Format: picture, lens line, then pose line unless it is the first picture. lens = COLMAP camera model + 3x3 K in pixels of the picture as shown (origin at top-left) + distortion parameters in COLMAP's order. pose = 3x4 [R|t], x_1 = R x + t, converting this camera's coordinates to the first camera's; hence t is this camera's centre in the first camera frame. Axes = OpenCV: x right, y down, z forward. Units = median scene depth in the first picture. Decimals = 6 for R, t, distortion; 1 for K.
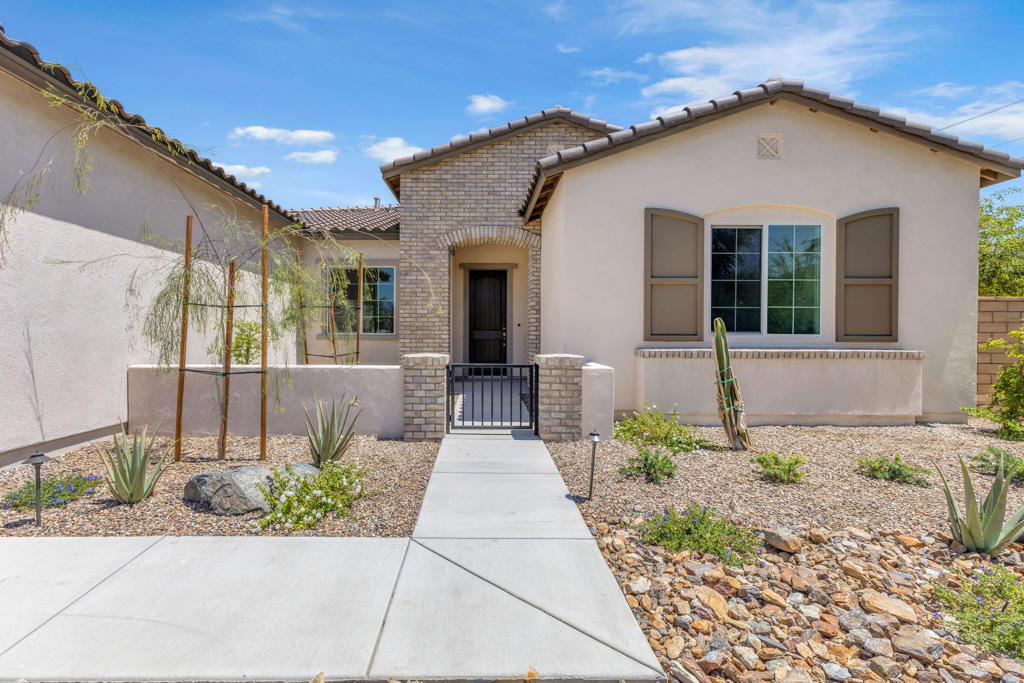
lens RADIAL K [[463.0, 0, 471.6], [0, 463.0, 336.0], [0, 0, 1]] dist [0.019172, 0.000033]
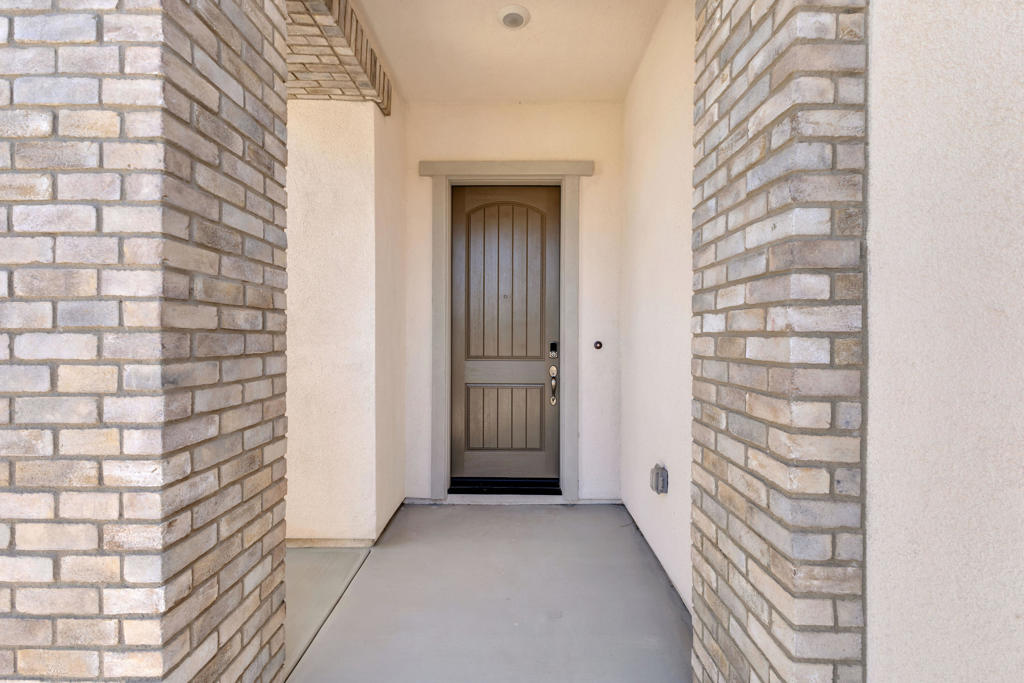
lens RADIAL K [[444.2, 0, 512.9], [0, 444.2, 331.2], [0, 0, 1]] dist [0.003138, -0.000140]
pose [[0.999950, -0.000354, 0.010014, 0.048189], [0.000528, 0.999850, -0.017313, -0.037200], [-0.010006, 0.017317, 0.999800, 0.870574]]
